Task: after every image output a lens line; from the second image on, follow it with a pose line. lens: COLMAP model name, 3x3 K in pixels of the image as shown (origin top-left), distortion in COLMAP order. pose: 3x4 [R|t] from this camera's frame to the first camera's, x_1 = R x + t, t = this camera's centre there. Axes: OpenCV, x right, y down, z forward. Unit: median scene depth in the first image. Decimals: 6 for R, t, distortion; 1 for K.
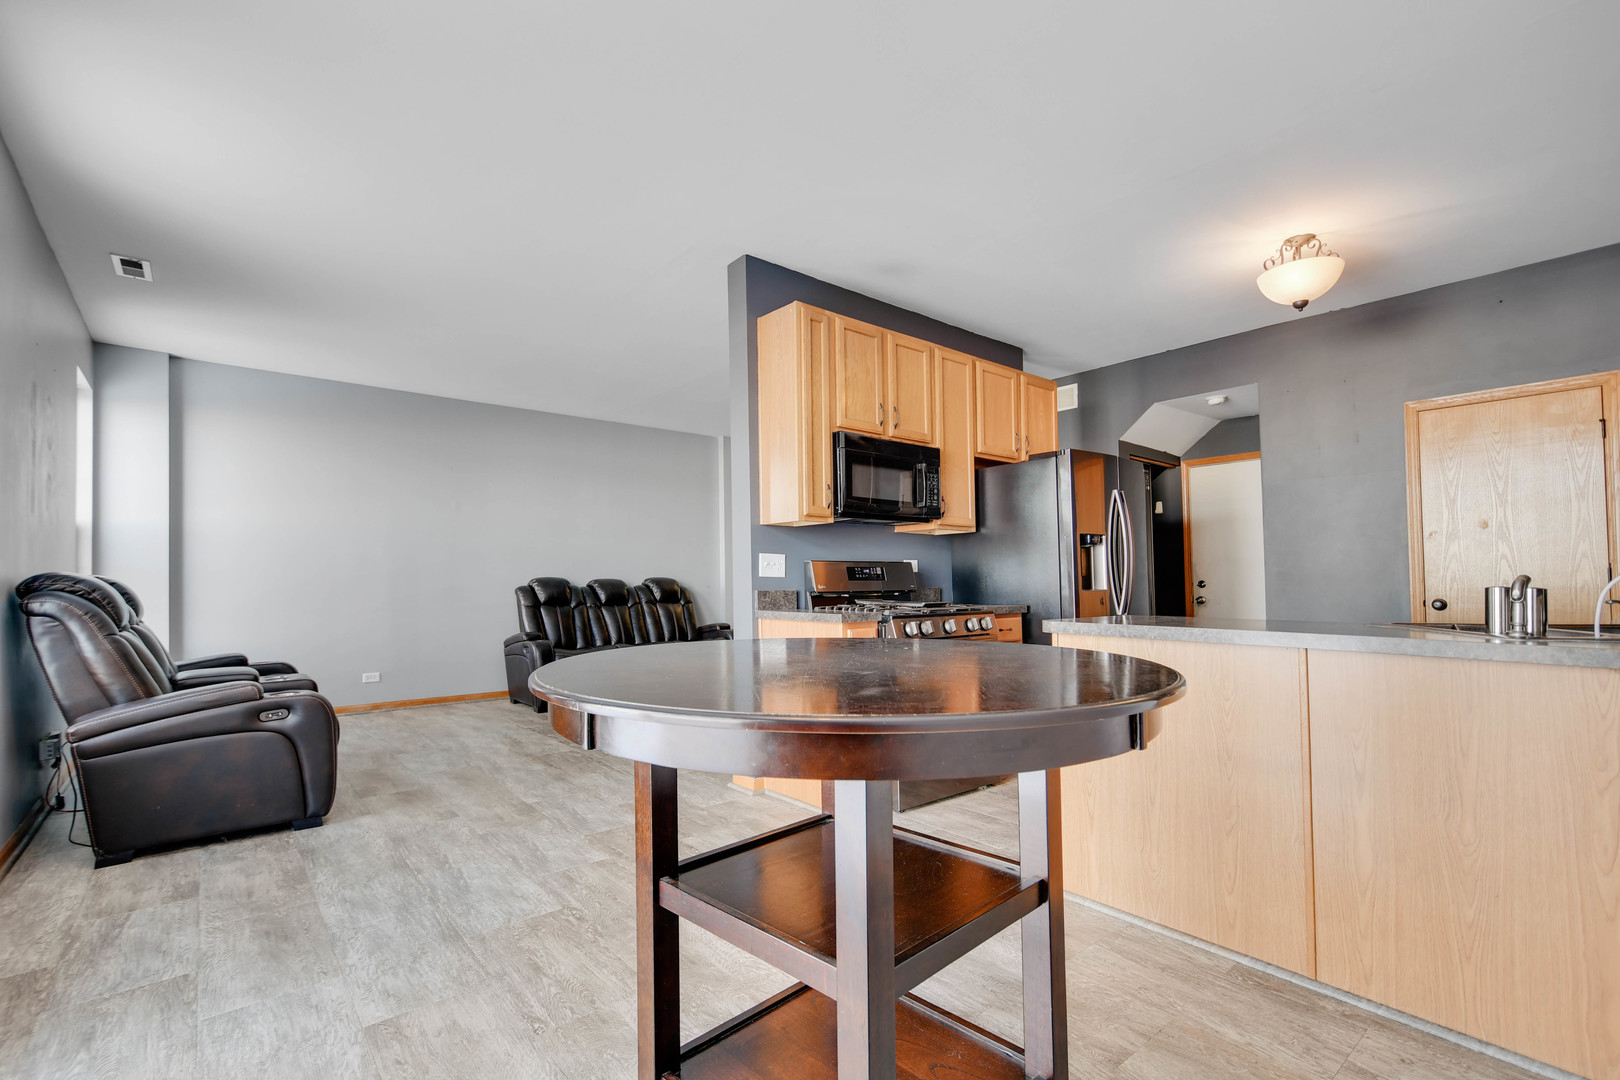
lens RADIAL K [[724.4, 0, 811.1], [0, 724.4, 486.8], [0, 0, 1]] dist [-0.000626, -0.000786]
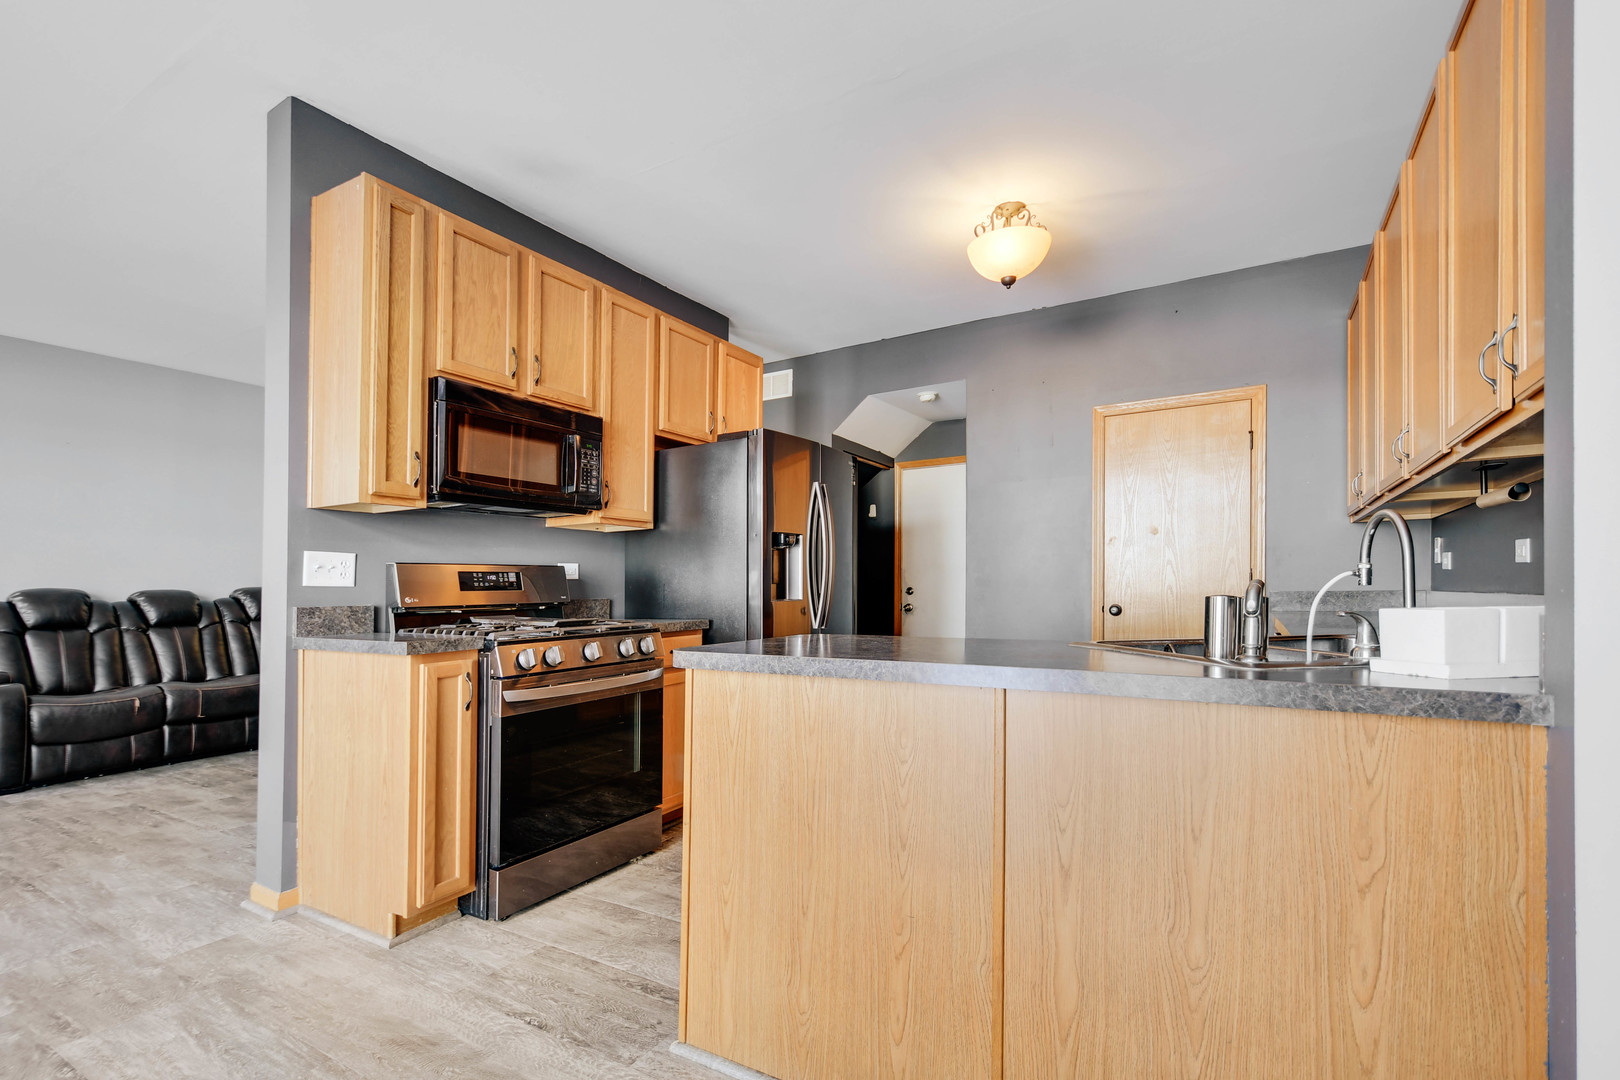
lens RADIAL K [[724.4, 0, 811.1], [0, 724.4, 486.8], [0, 0, 1]] dist [-0.000626, -0.000786]
pose [[0.942112, 0.039933, 0.332913, 0.138014], [-0.036451, 0.999196, -0.016701, 0.025678], [-0.333312, 0.003599, 0.942810, 0.207506]]
